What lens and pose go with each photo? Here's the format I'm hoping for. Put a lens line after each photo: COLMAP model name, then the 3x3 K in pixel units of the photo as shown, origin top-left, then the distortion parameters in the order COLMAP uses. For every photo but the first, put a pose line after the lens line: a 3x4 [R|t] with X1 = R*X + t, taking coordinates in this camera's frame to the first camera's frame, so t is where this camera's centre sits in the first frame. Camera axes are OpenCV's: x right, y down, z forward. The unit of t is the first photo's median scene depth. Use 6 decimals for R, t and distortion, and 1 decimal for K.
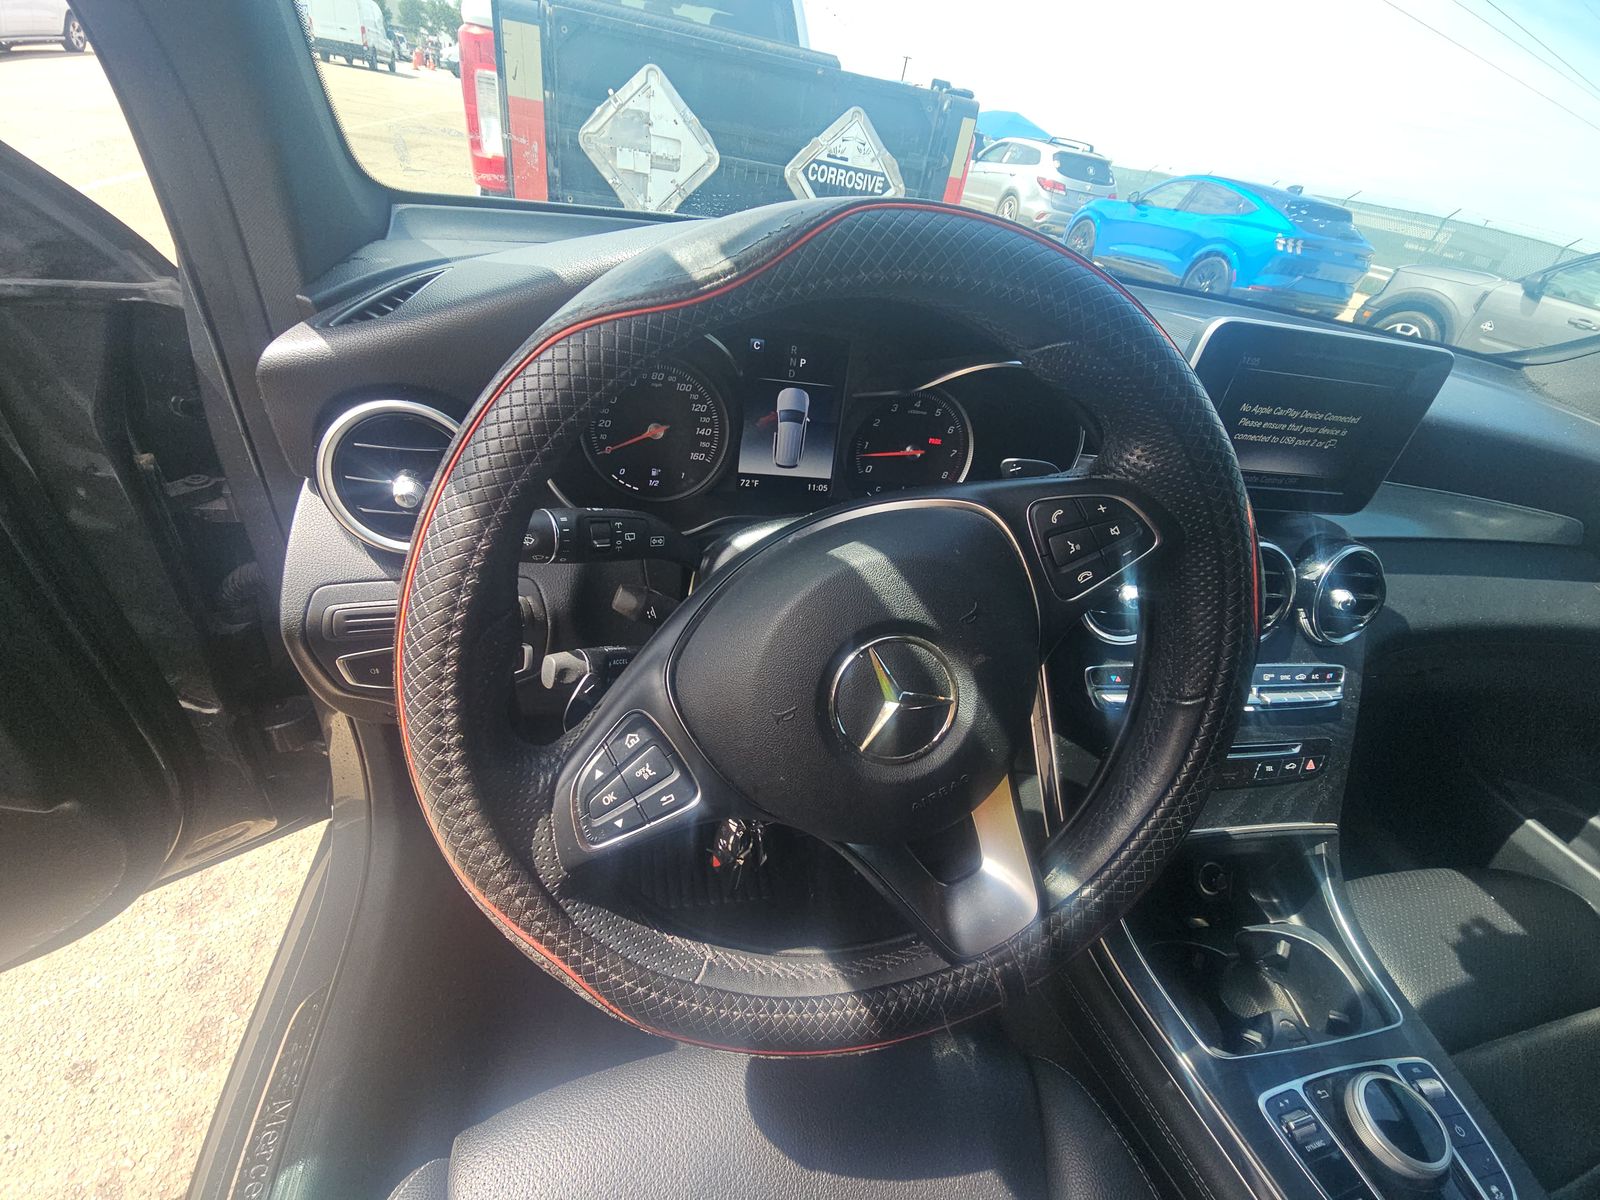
lens RADIAL K [[654.2, 0, 793.9], [0, 654.2, 595.2], [0, 0, 1]] dist [0.010449, -0.008511]
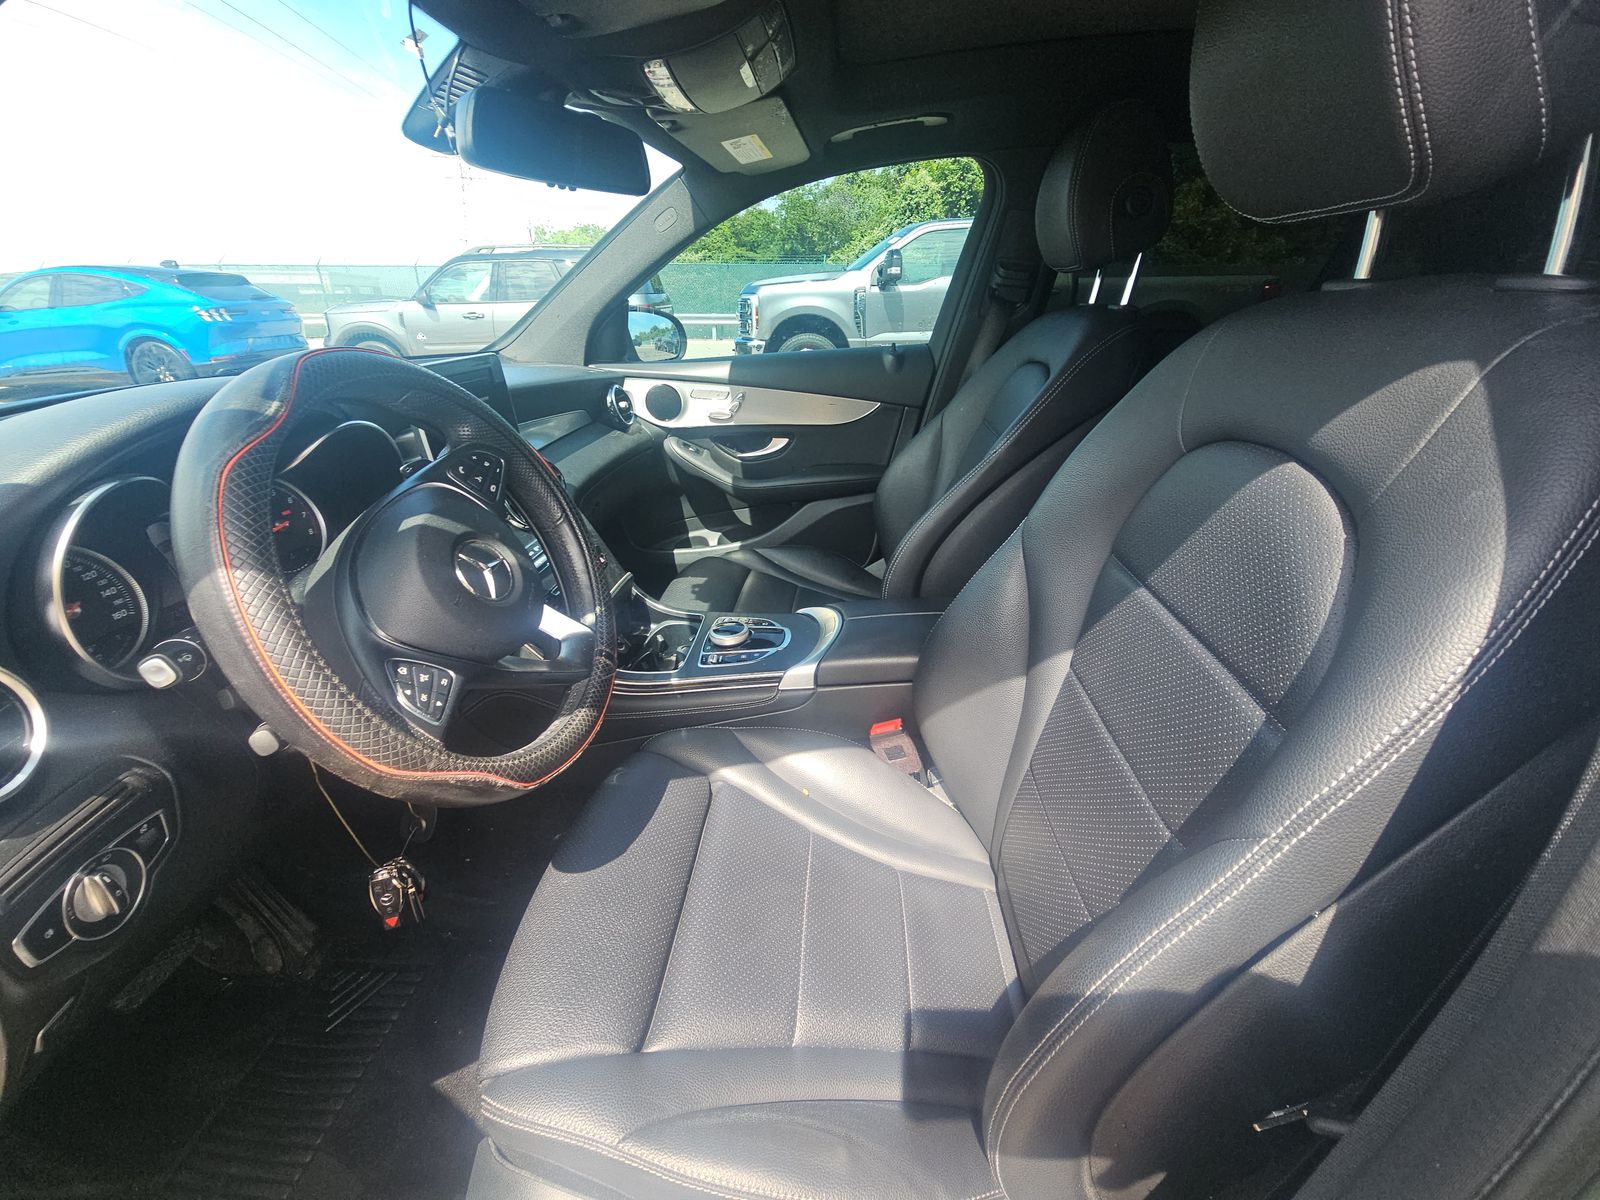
lens RADIAL K [[654.2, 0, 792.3], [0, 654.2, 597.7], [0, 0, 1]] dist [0.010449, -0.008511]
pose [[0.264983, -0.547503, 0.793741, -0.692246], [0.598545, 0.738774, 0.309770, 0.092217], [-0.755995, 0.393006, 0.523467, -0.397850]]
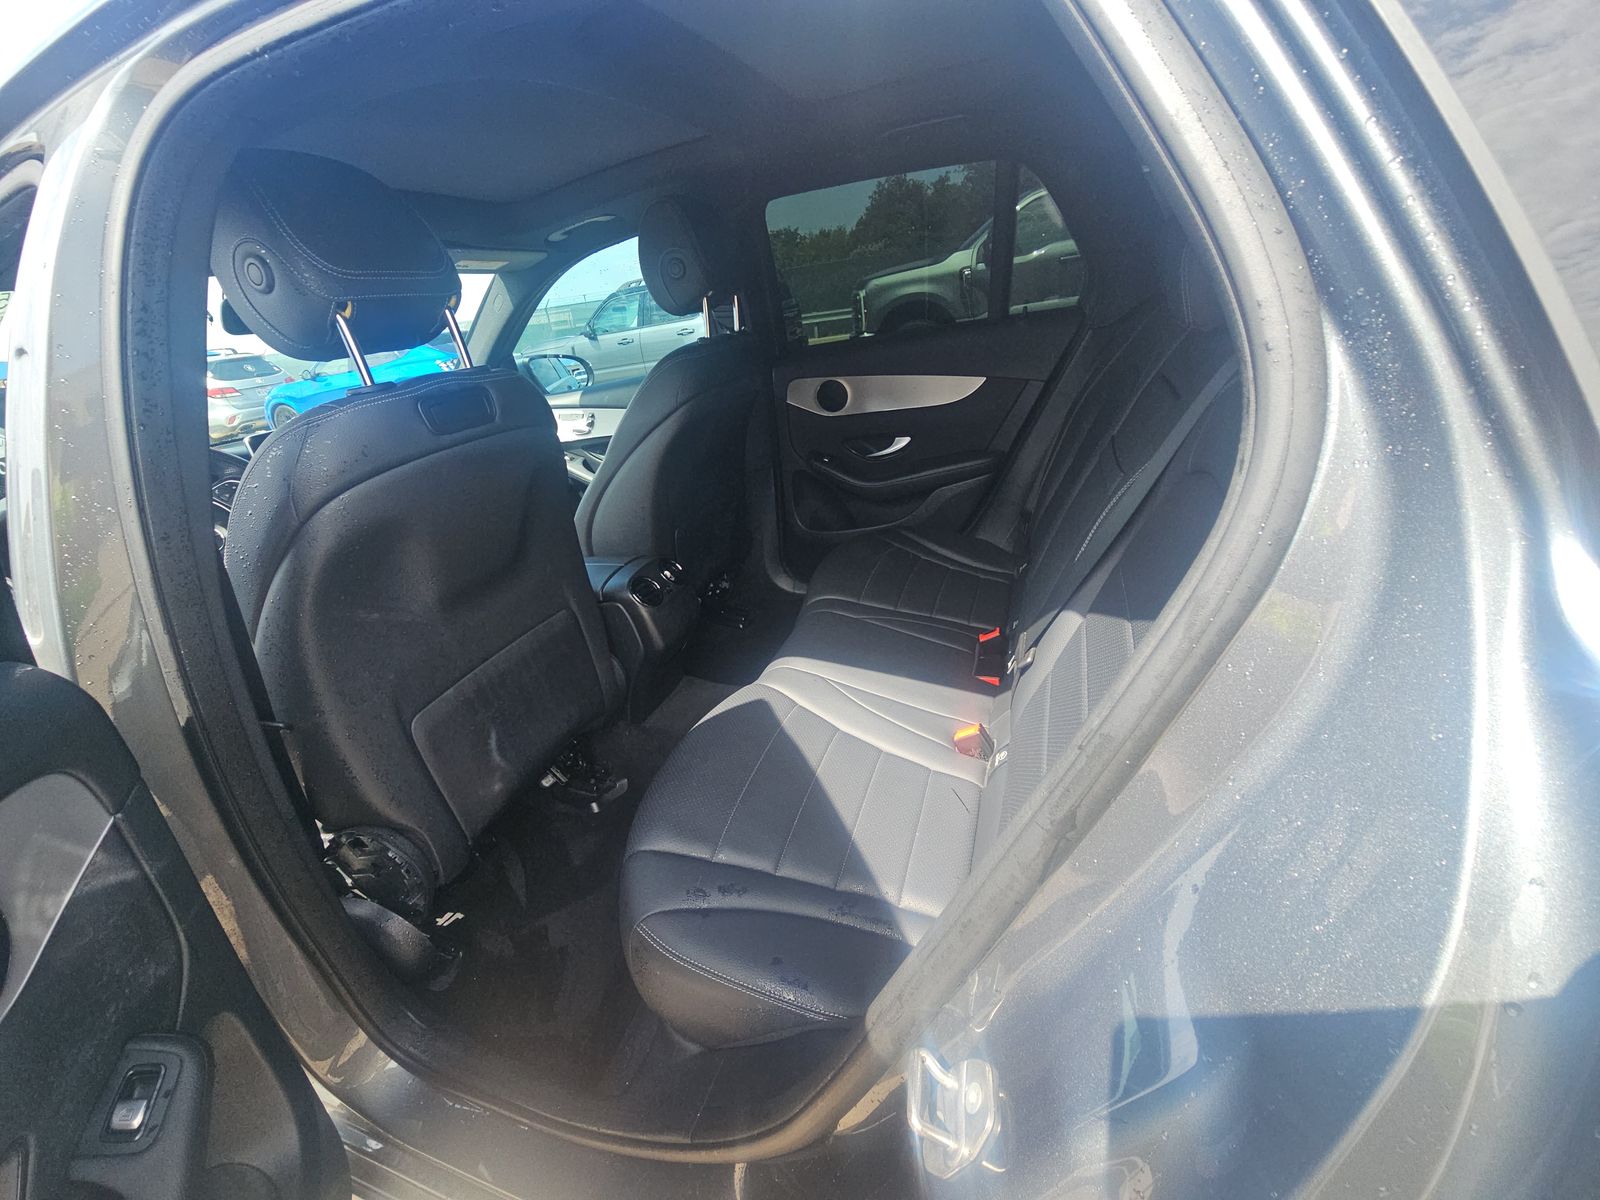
lens RADIAL K [[654.2, 0, 796.5], [0, 654.2, 585.8], [0, 0, 1]] dist [0.010449, -0.008511]
pose [[0.480361, -0.554670, 0.679407, -0.565873], [0.672220, 0.730394, 0.121016, 1.353031], [-0.563359, 0.398580, 0.723713, -2.264161]]
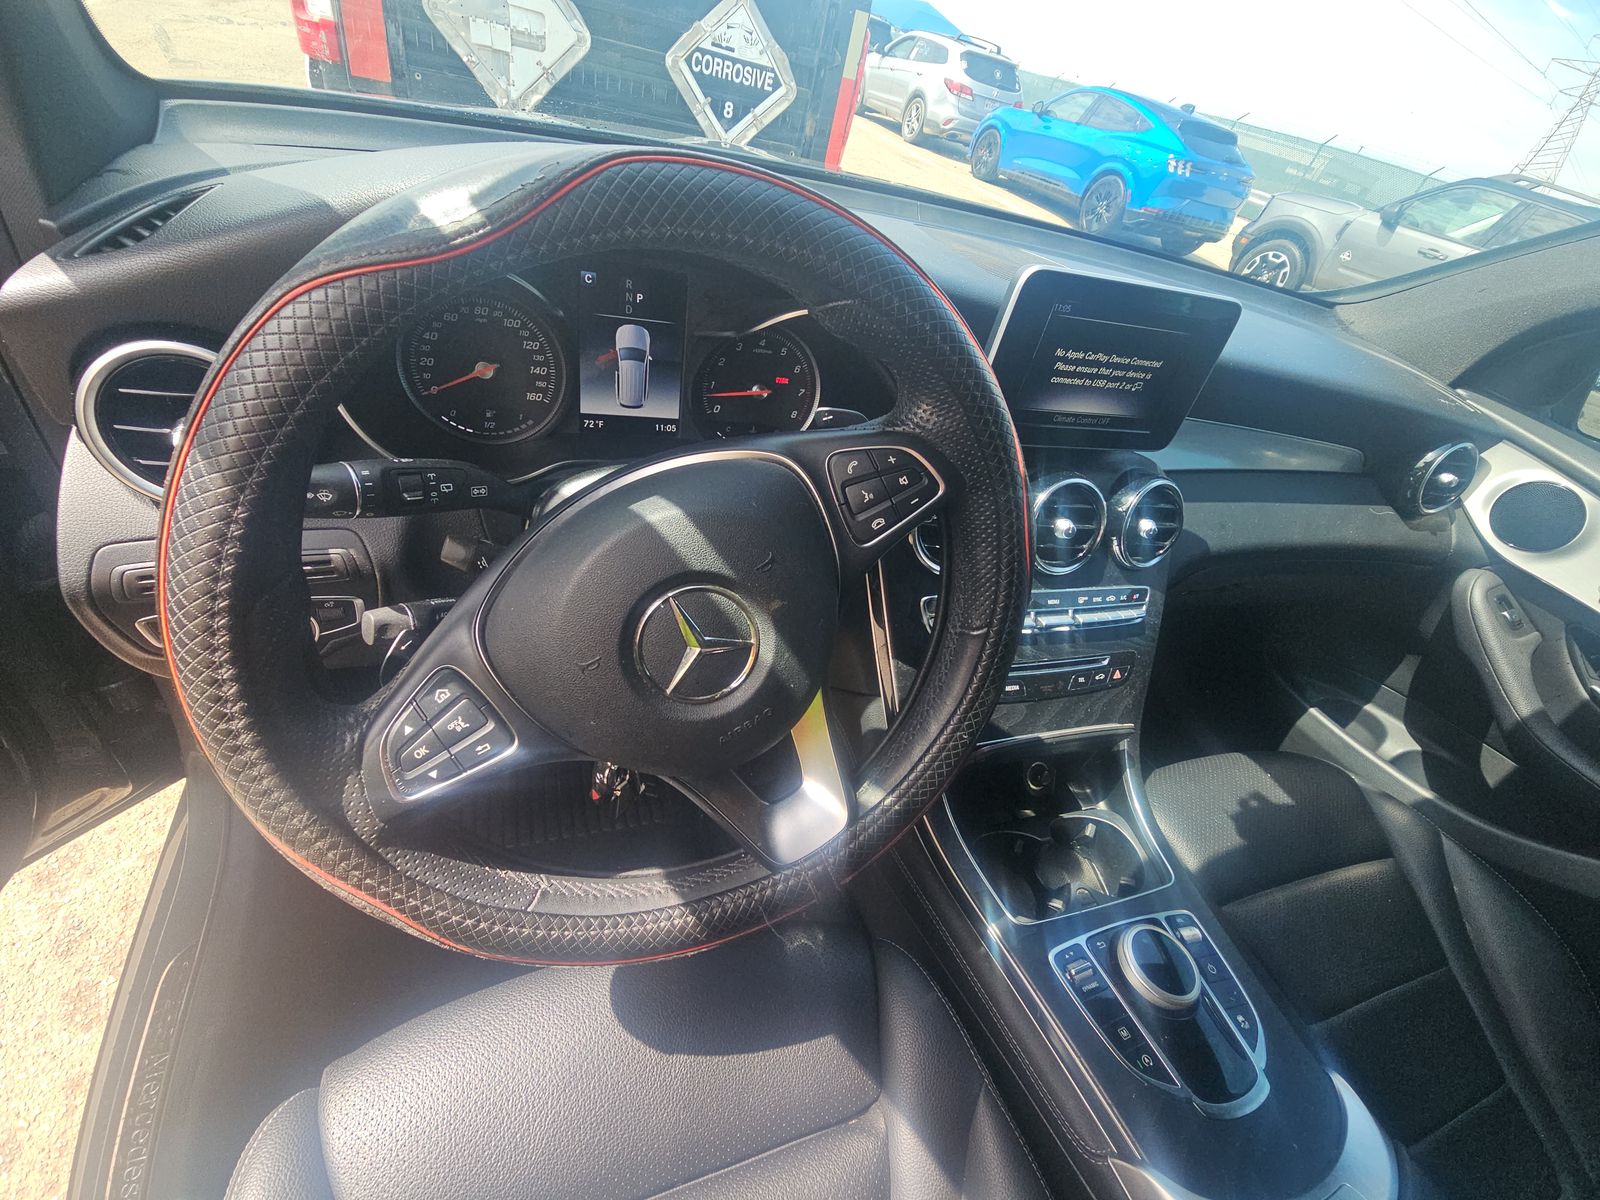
lens RADIAL K [[654.2, 0, 792.8], [0, 654.2, 595.9], [0, 0, 1]] dist [0.010449, -0.008511]
pose [[0.991463, -0.036138, 0.125284, 0.100553], [0.021640, 0.993106, 0.115203, -0.022919], [-0.128584, -0.111508, 0.985410, -0.037565]]
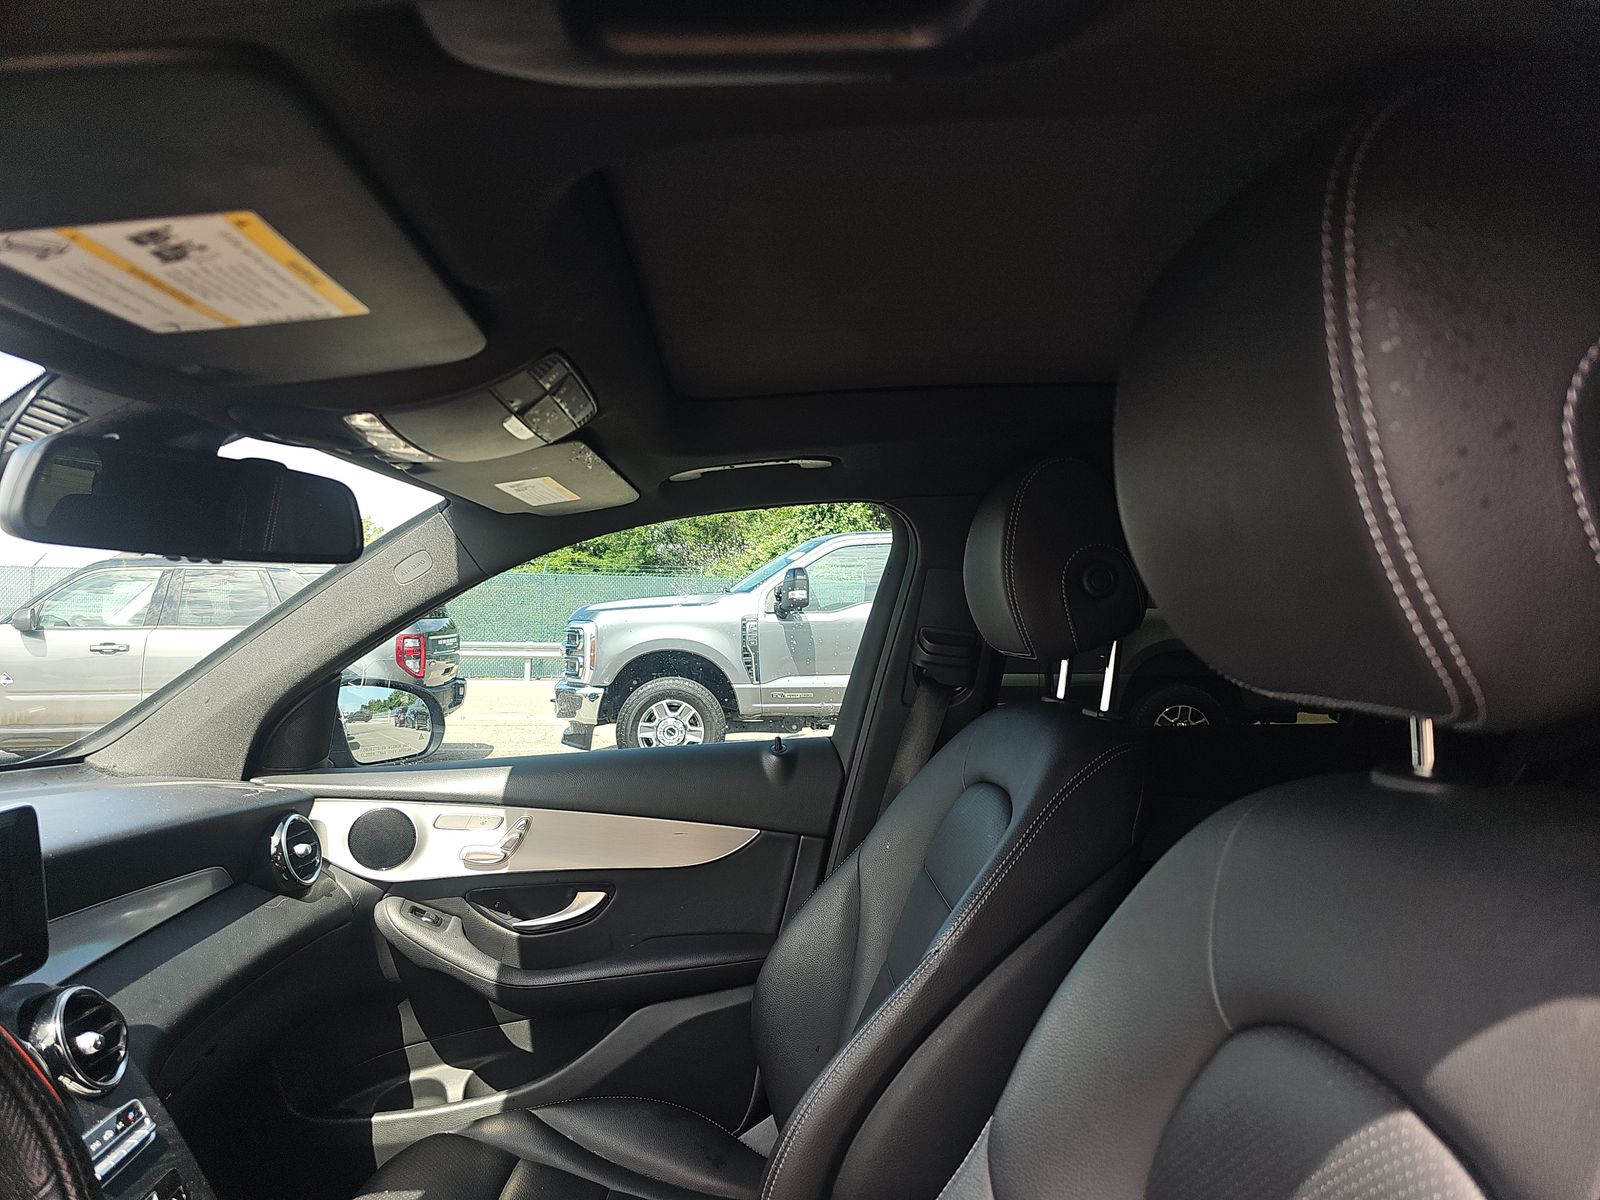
lens RADIAL K [[1058.1, 0, 838.3], [0, 1058.1, 605.5], [0, 0, 1]] dist [0.020364, -0.022608]
pose [[0.101850, -0.152712, 0.983008, -0.498789], [0.581603, 0.810815, 0.065702, 0.023206], [-0.807072, 0.565029, 0.171400, -0.526322]]
